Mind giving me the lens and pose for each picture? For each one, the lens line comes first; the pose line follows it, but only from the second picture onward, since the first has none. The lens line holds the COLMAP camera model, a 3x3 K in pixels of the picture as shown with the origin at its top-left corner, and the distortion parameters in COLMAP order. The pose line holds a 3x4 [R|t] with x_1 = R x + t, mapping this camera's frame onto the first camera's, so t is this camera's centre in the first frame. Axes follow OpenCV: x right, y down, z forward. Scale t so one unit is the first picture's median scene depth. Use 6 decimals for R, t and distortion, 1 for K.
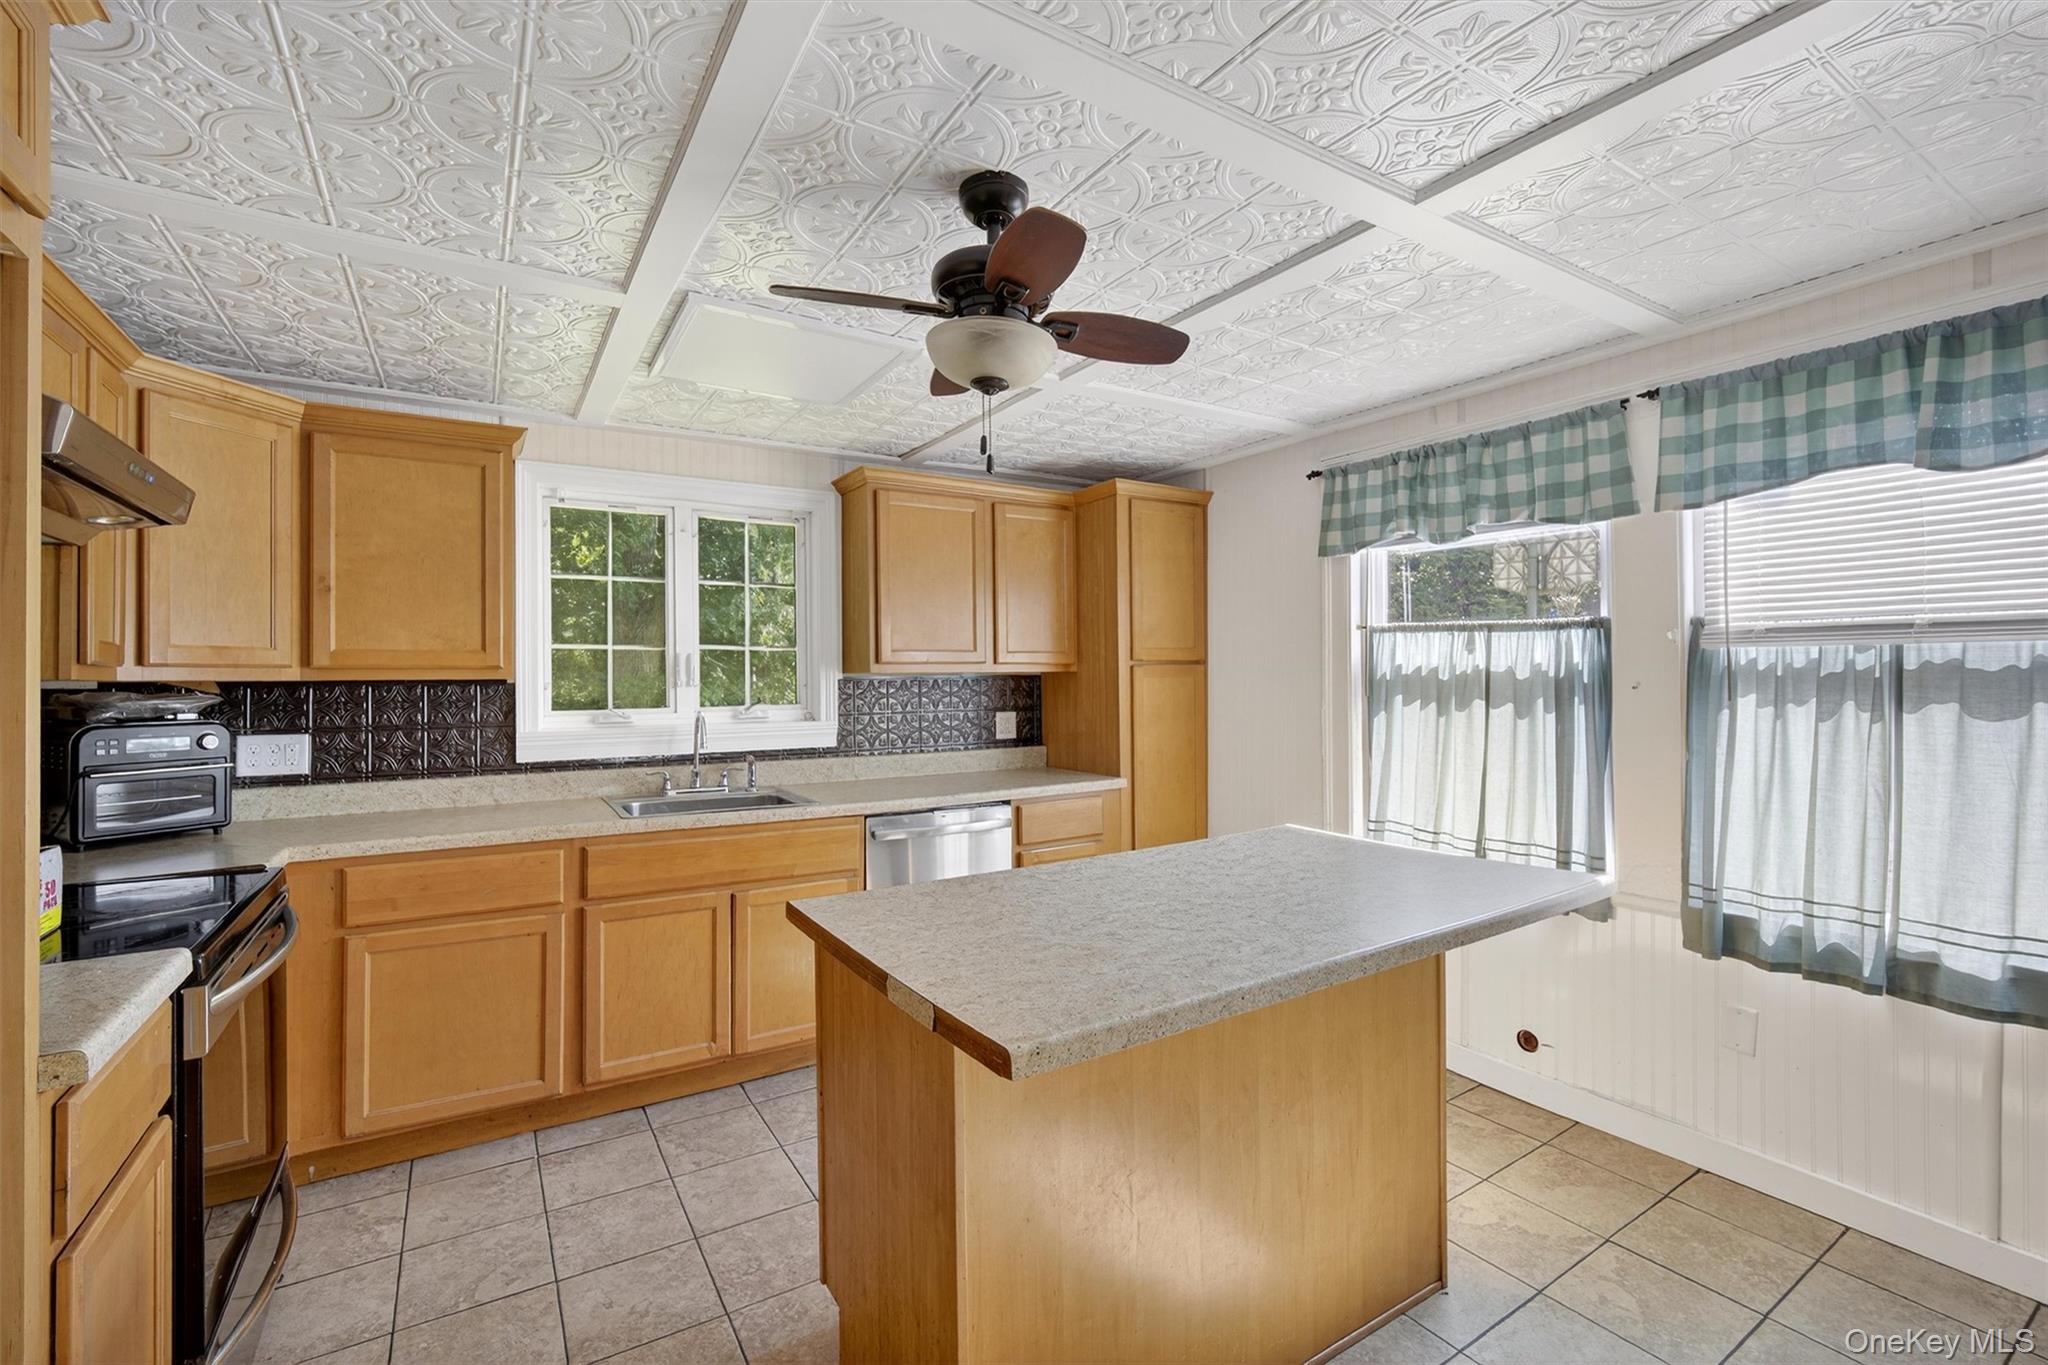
lens RADIAL K [[891.2, 0, 1032.0], [0, 891.2, 670.0], [0, 0, 1]] dist [-0.018797, -0.000621]
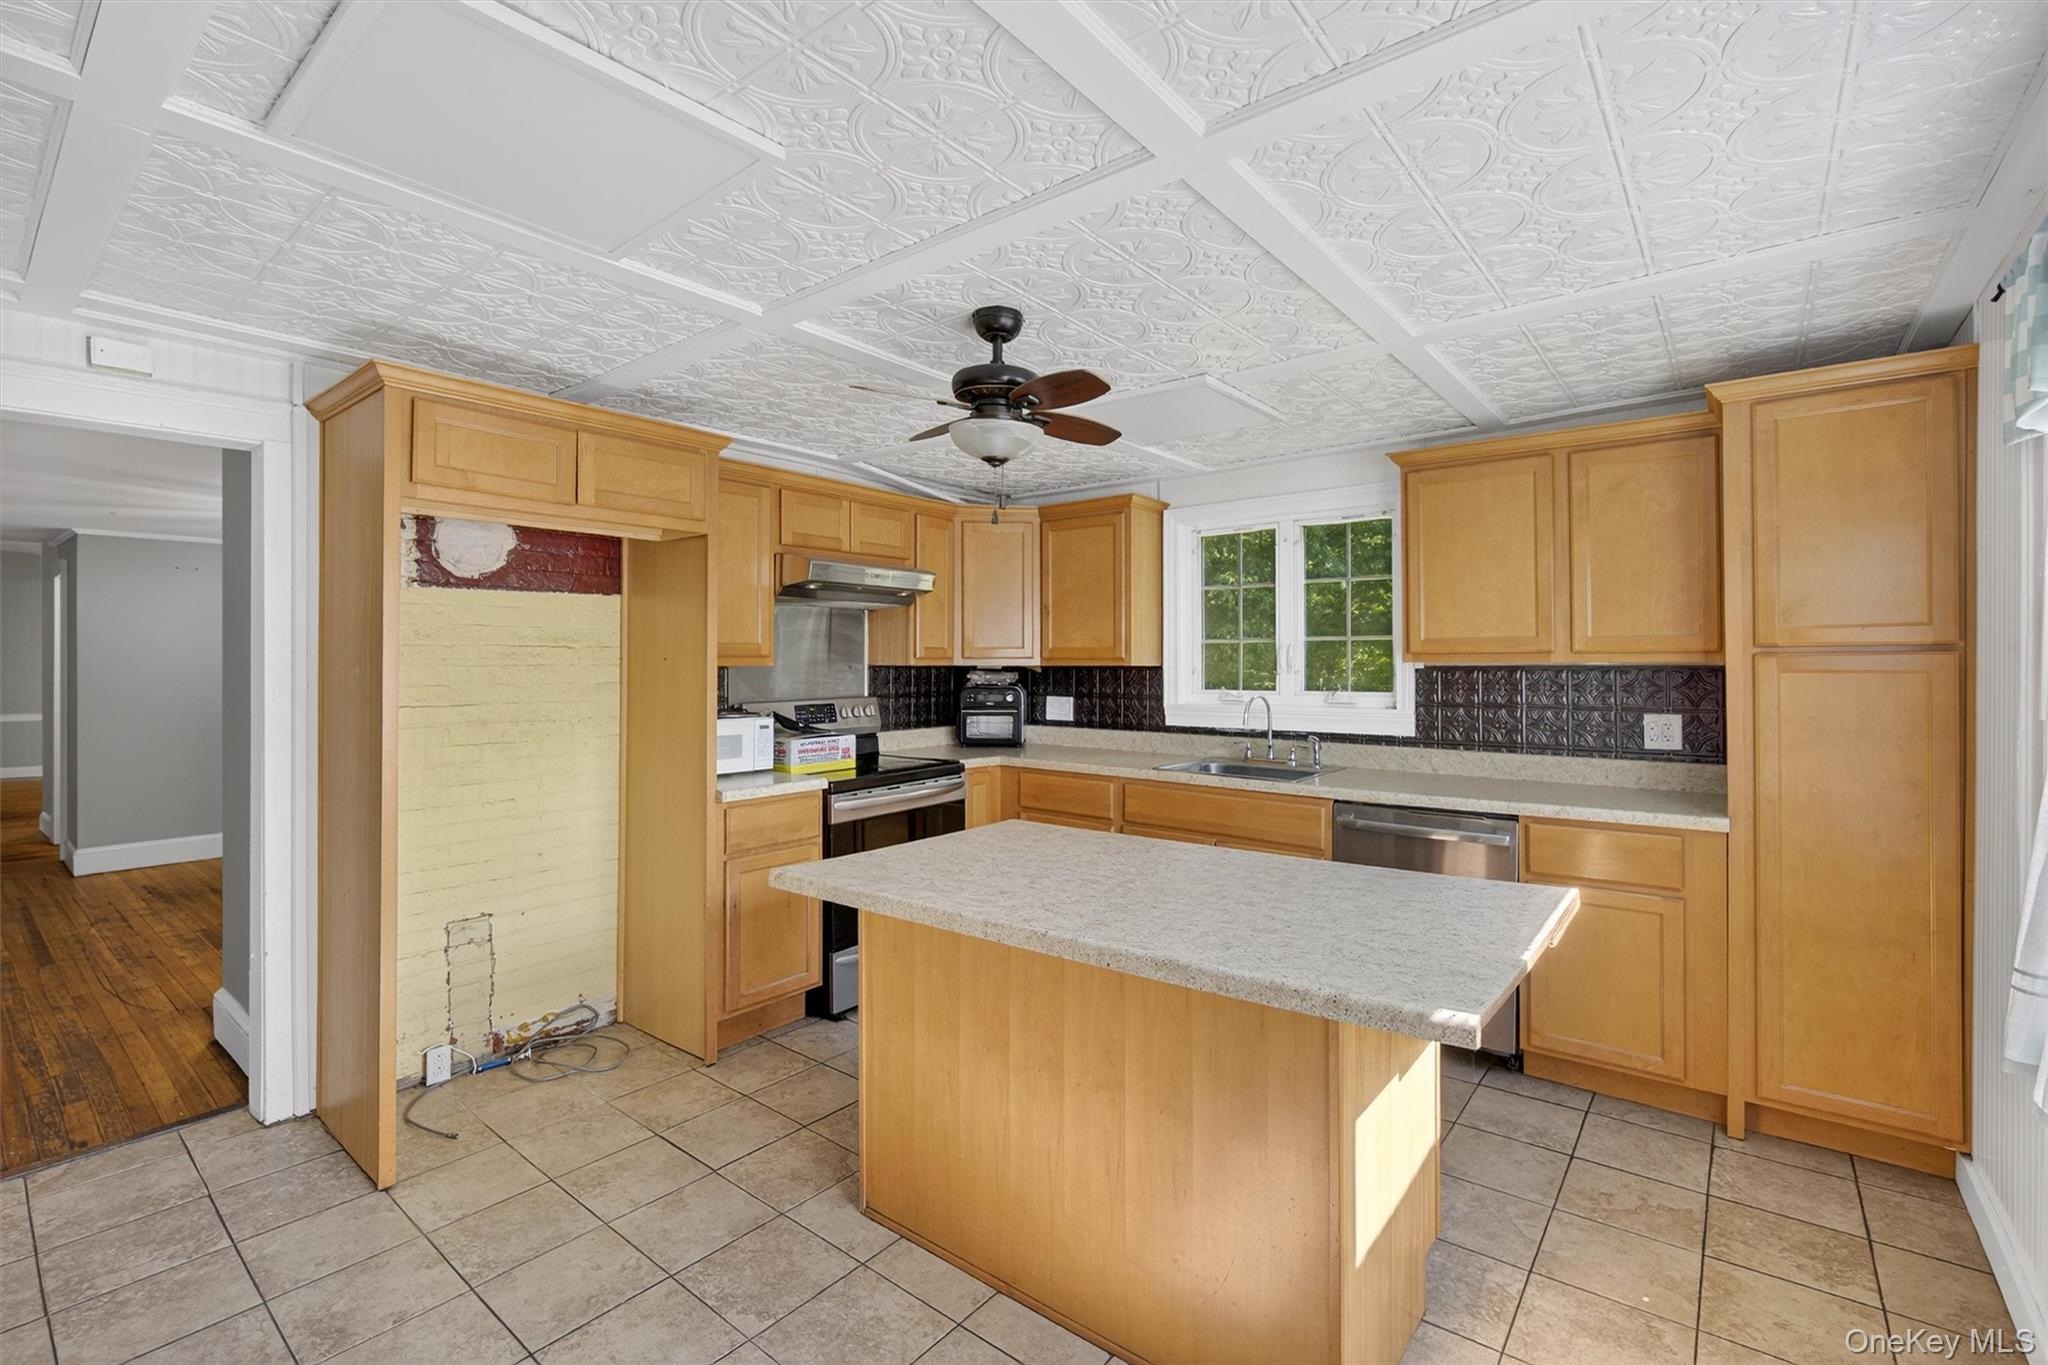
lens RADIAL K [[891.2, 0, 1028.8], [0, 891.2, 663.1], [0, 0, 1]] dist [-0.018797, -0.000621]
pose [[0.325215, 0.006513, -0.945618, 0.653341], [0.003763, 0.999959, 0.008182, -0.006191], [0.945633, -0.006220, 0.325178, 0.314676]]
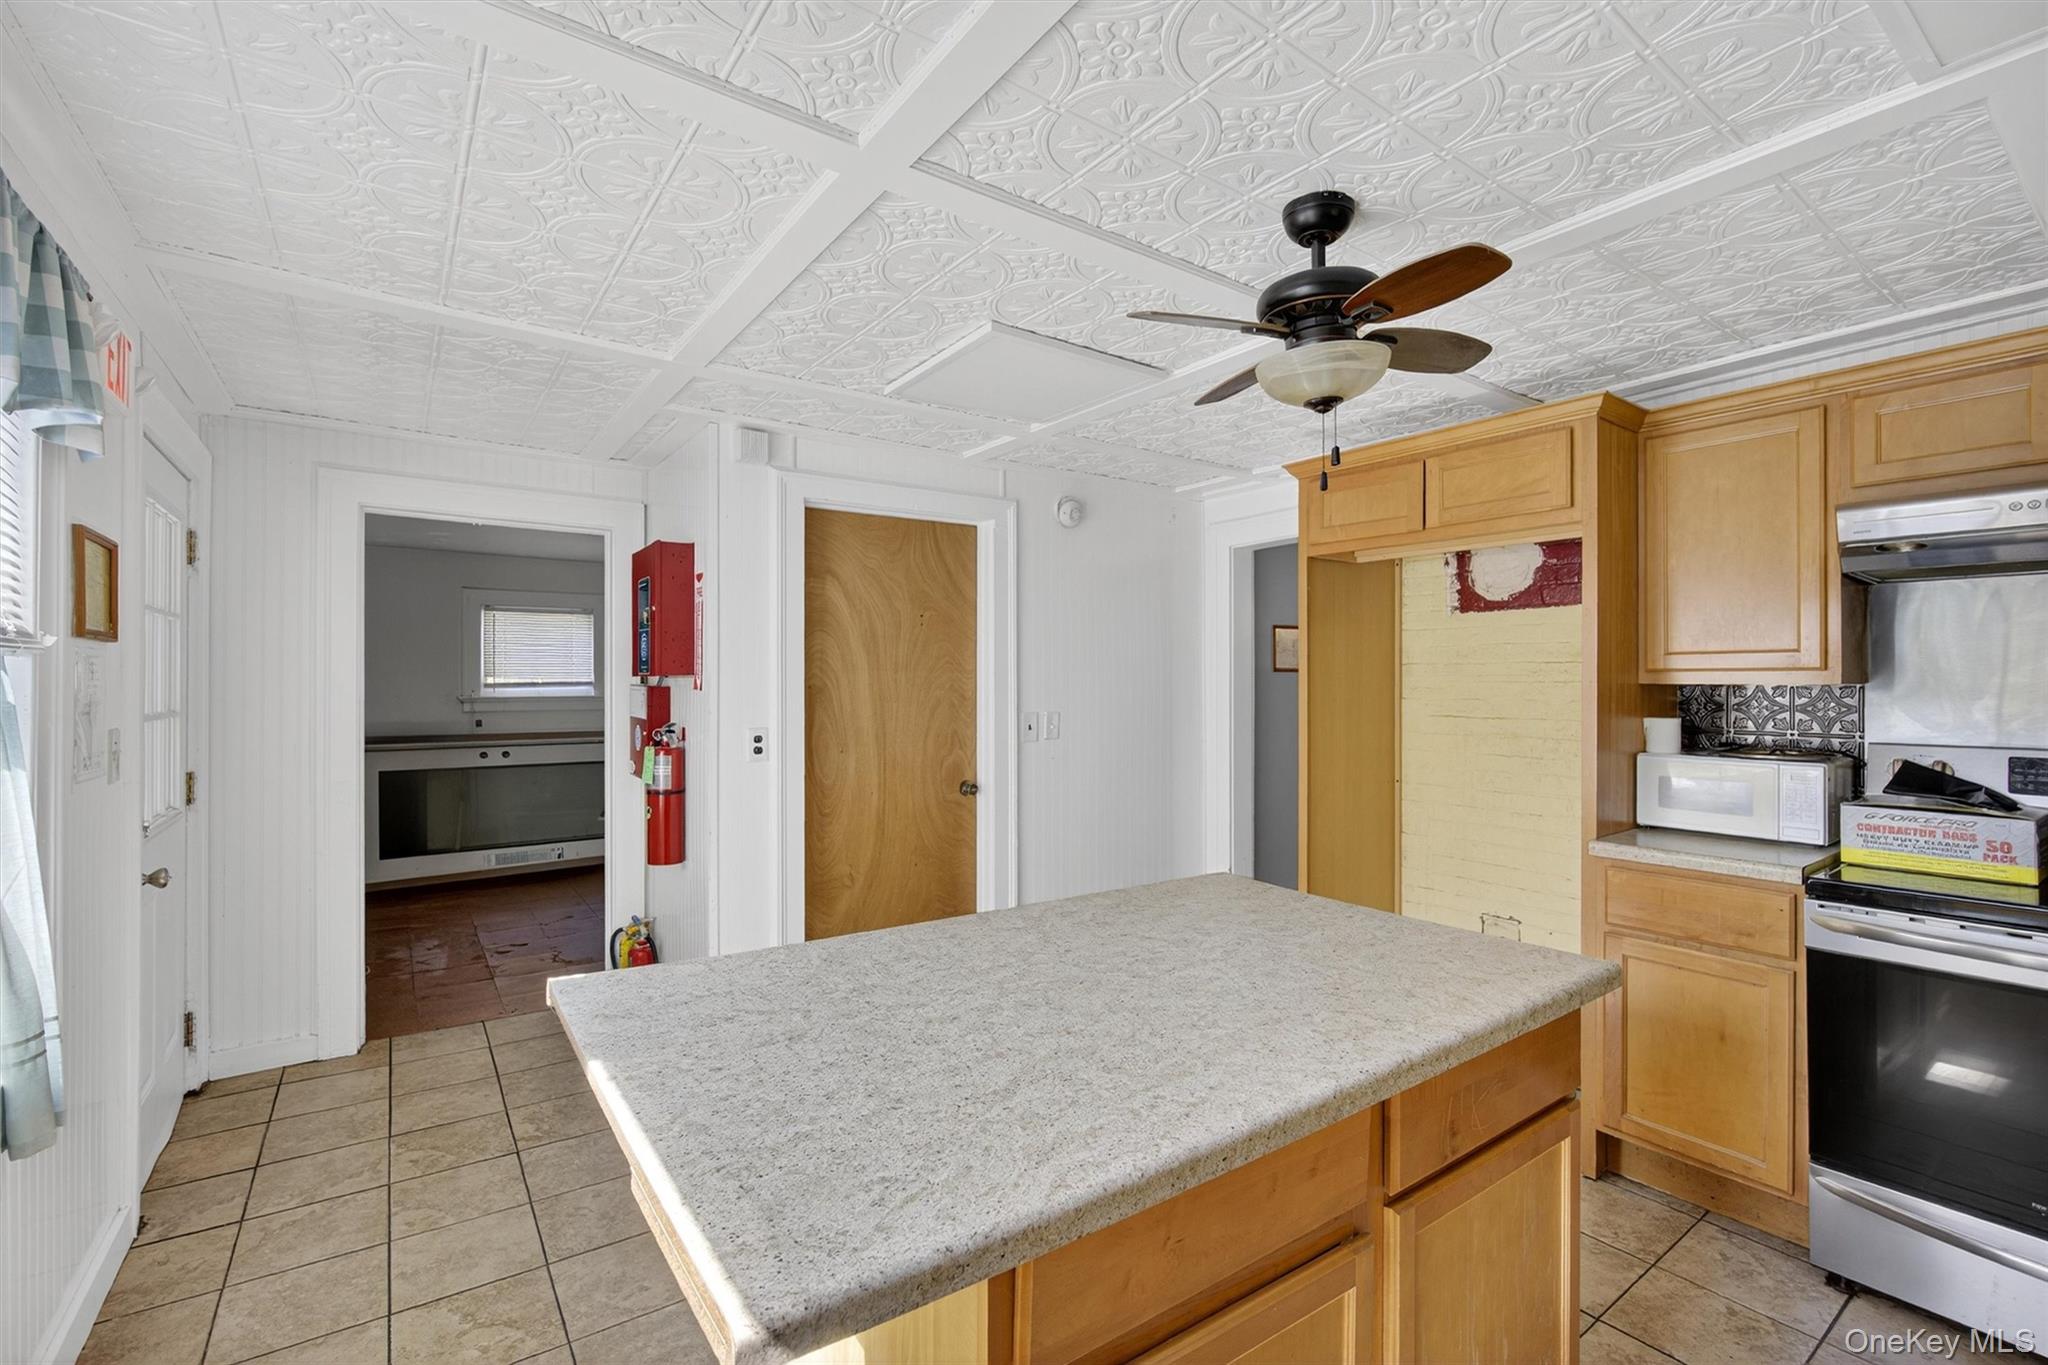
lens RADIAL K [[891.2, 0, 1020.0], [0, 891.2, 683.7], [0, 0, 1]] dist [-0.018797, -0.000621]
pose [[-0.998872, 0.008047, -0.046804, 0.179378], [0.007970, 0.999967, 0.001830, -0.002340], [0.046817, 0.001455, -0.998902, 1.025136]]
